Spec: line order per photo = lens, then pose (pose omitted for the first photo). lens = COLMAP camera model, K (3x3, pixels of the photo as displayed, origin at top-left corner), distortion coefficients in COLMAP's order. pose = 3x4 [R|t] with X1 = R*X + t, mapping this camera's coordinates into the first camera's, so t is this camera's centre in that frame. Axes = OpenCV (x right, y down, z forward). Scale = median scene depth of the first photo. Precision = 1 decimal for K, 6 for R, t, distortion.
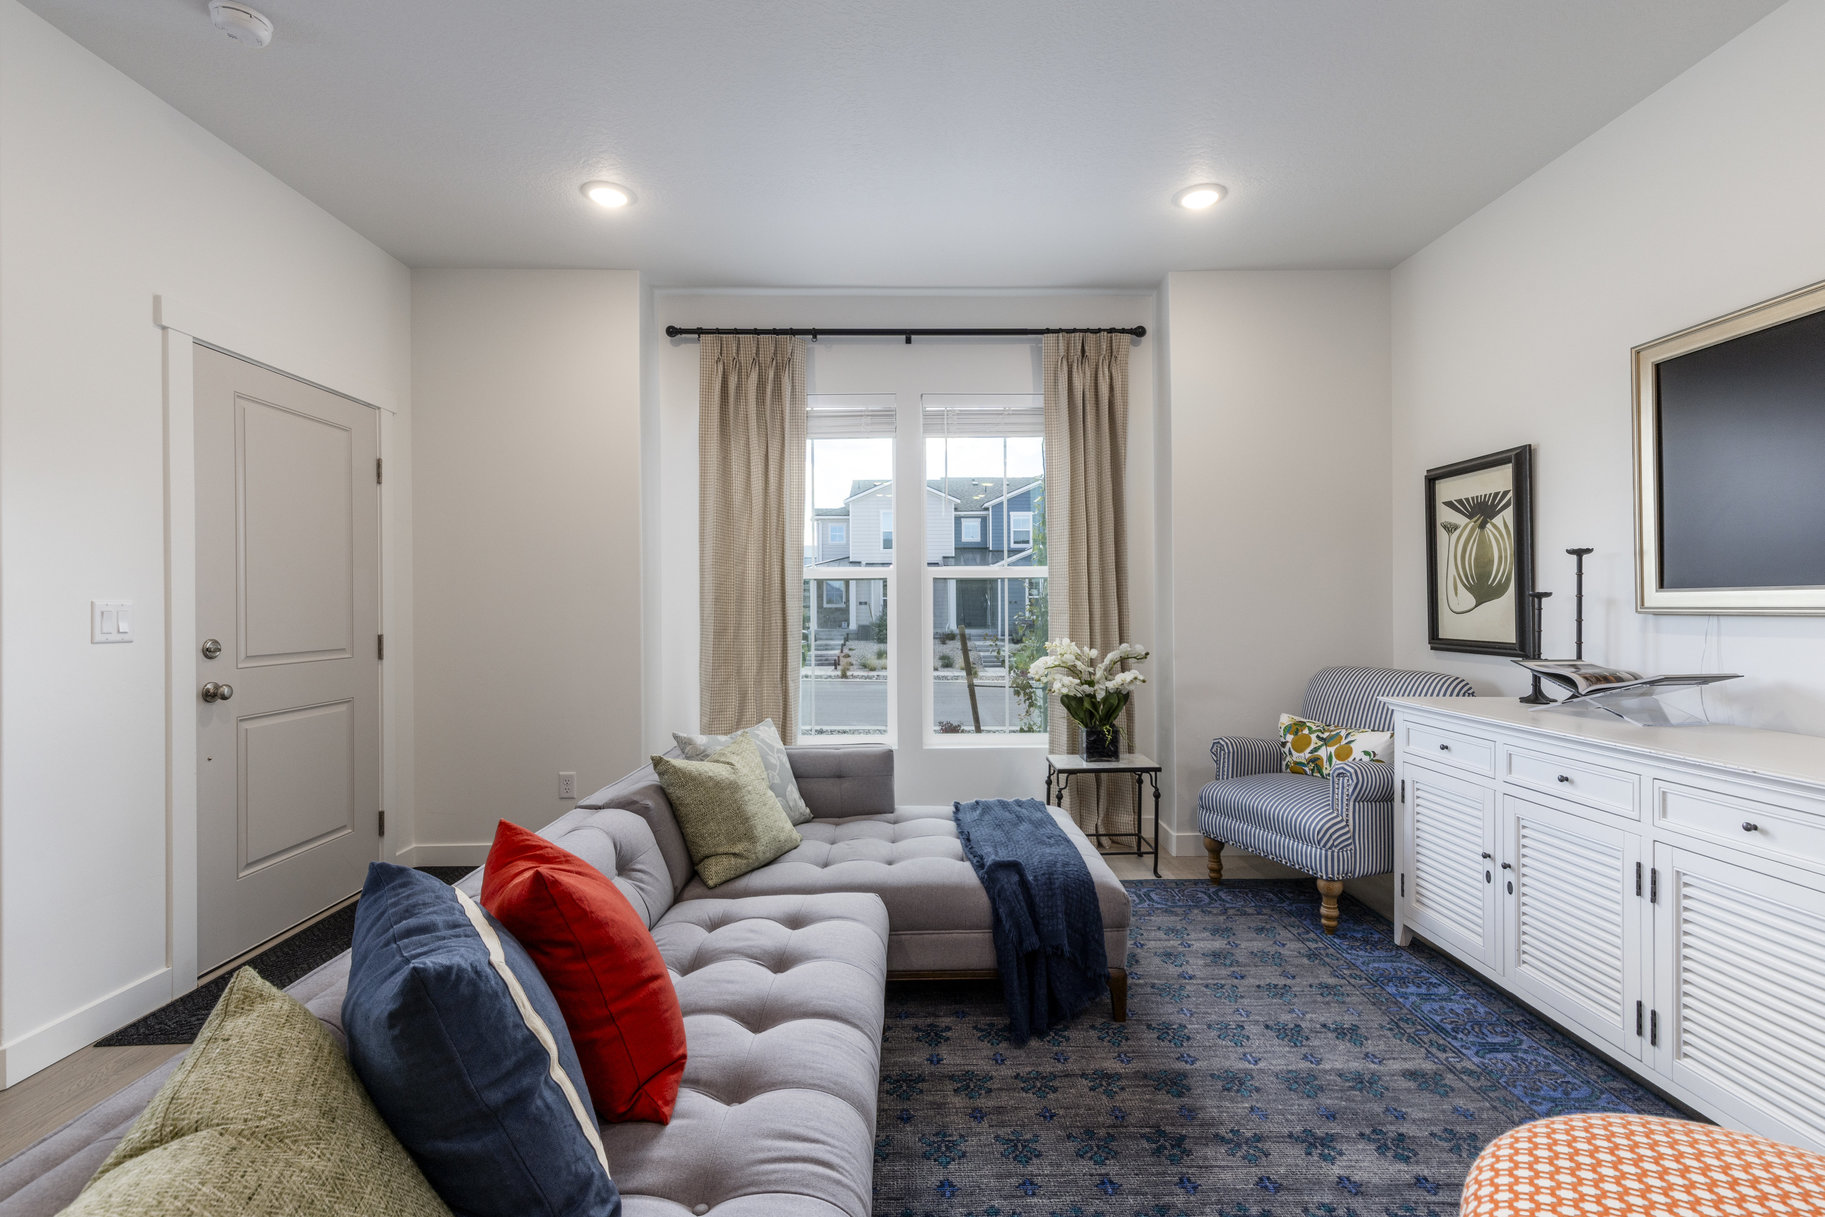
lens RADIAL K [[811.7, 0, 916.5], [0, 811.7, 601.5], [0, 0, 1]] dist [0.004184, -0.000932]
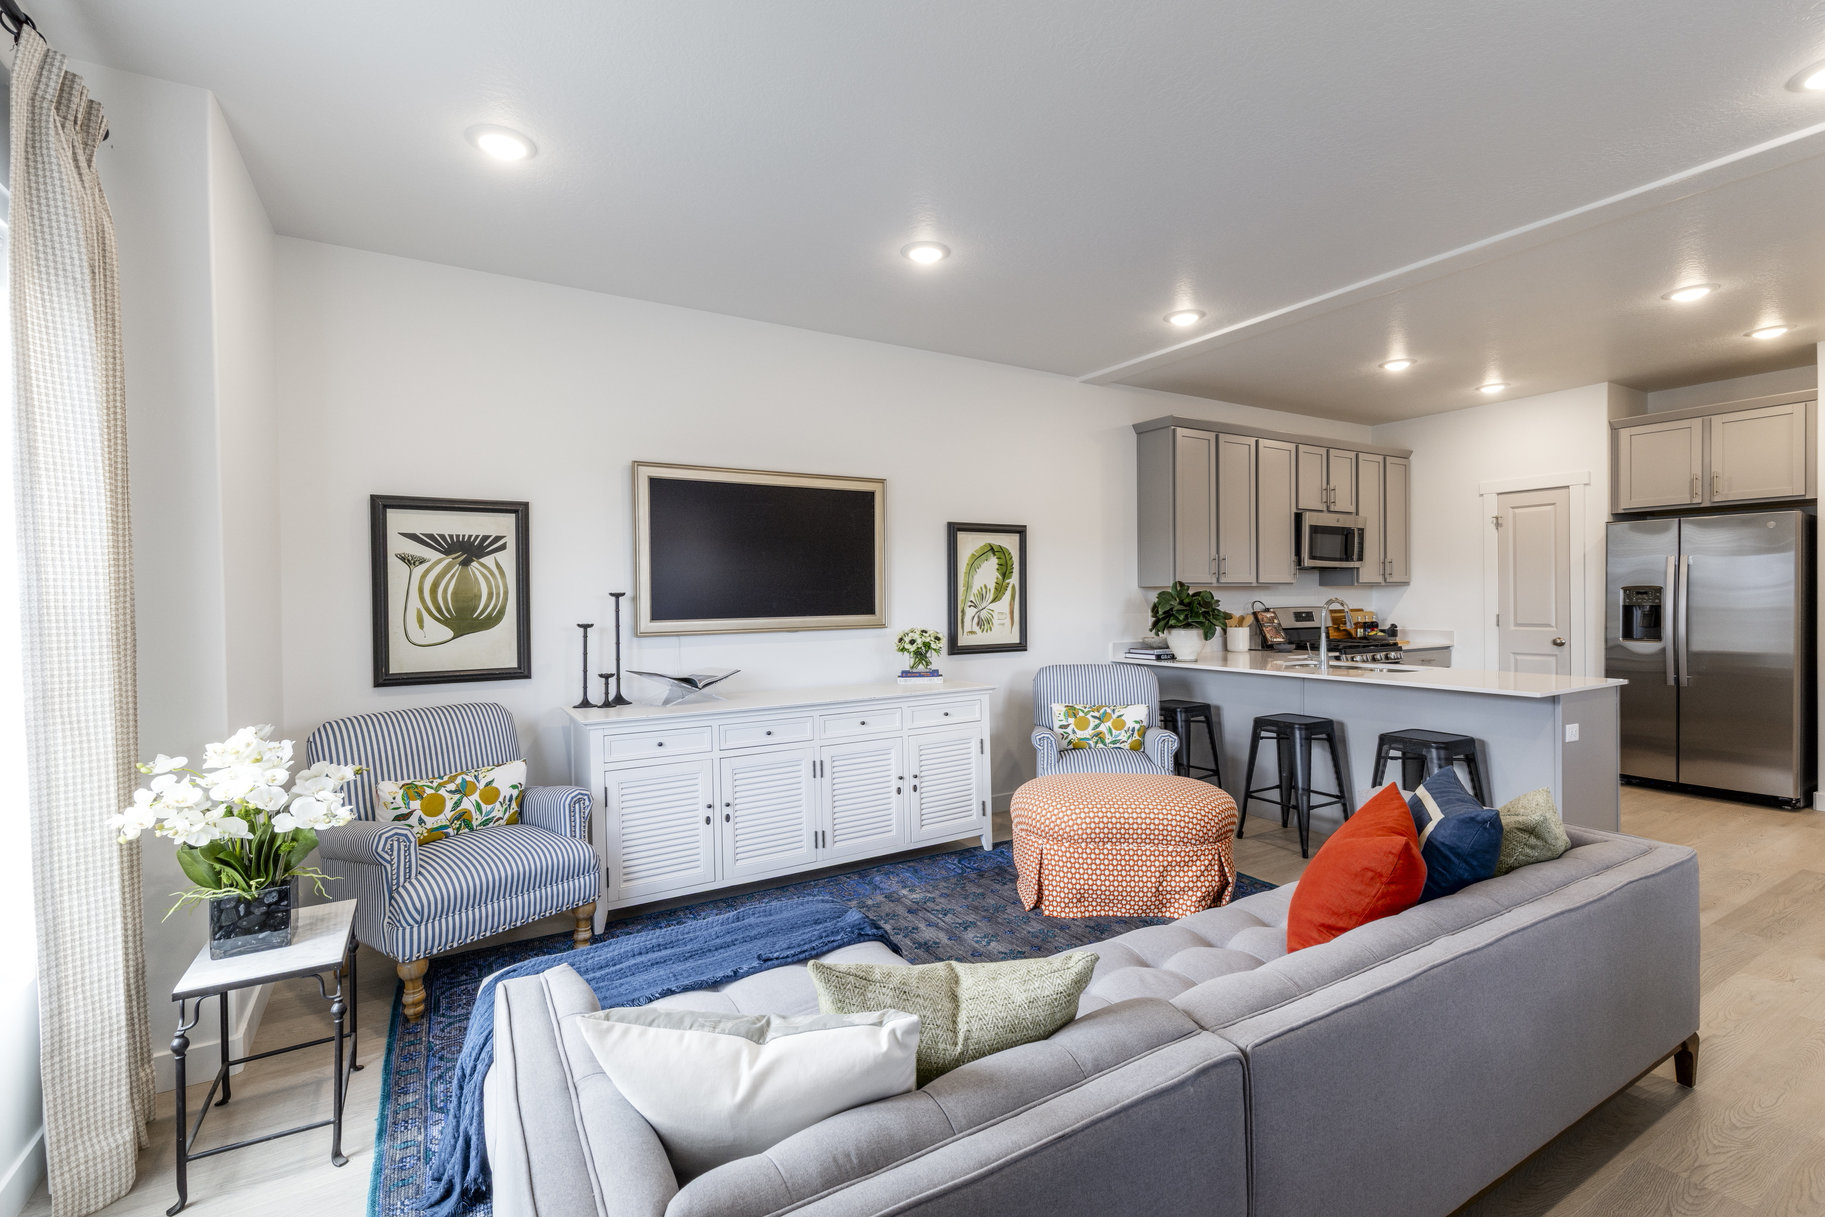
lens RADIAL K [[811.7, 0, 913.4], [0, 811.7, 614.2], [0, 0, 1]] dist [0.004184, -0.000932]
pose [[-0.498436, -0.003677, 0.866919, -0.535720], [0.013992, 0.999827, 0.012286, -0.030361], [-0.866814, 0.018254, -0.498298, 1.022233]]
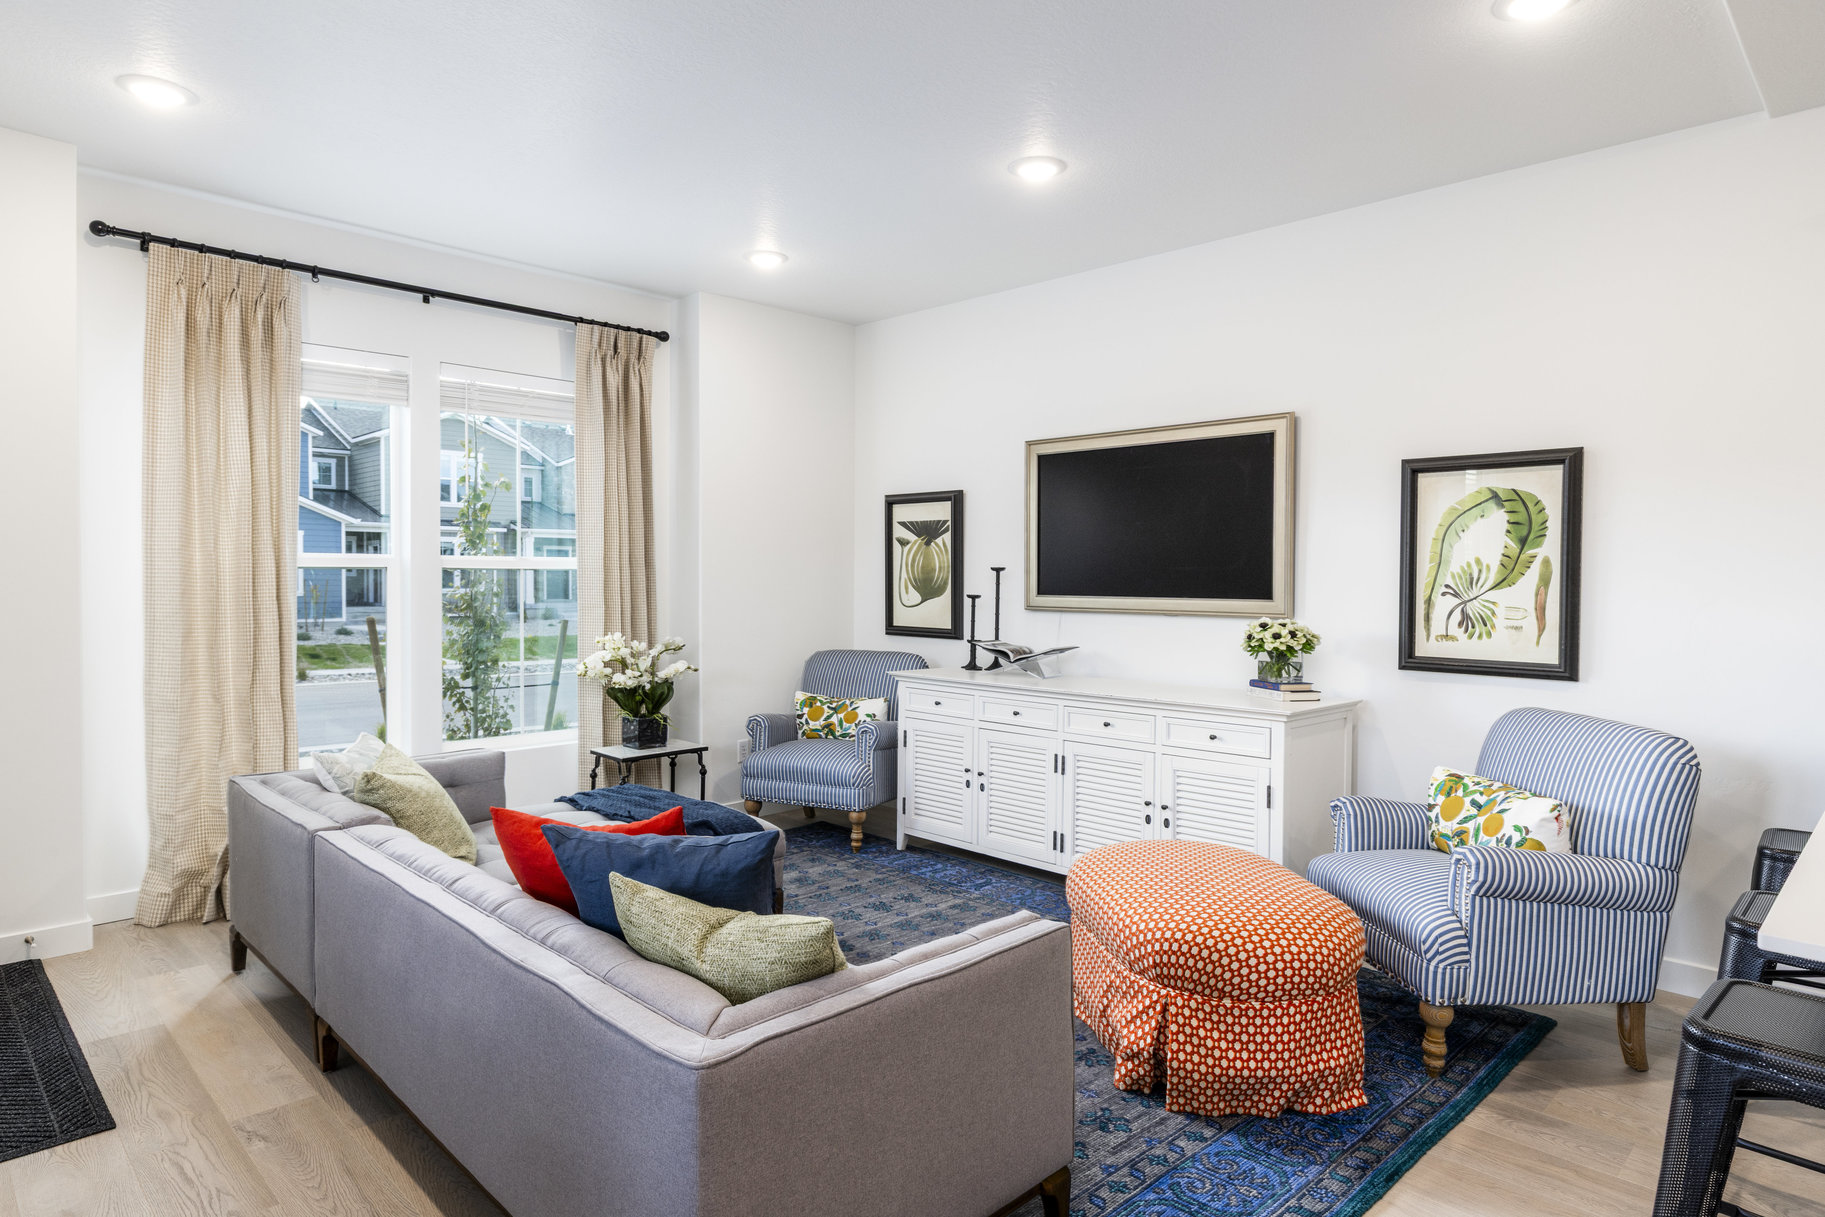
lens RADIAL K [[1039.3, 0, 909.0], [0, 1039.3, 602.1], [0, 0, 1]] dist [-0.007751, -0.000966]
pose [[0.722576, -0.005997, 0.691265, -0.530406], [-0.014257, 0.999620, 0.023575, -0.034836], [-0.691144, -0.026891, 0.722217, -0.237731]]
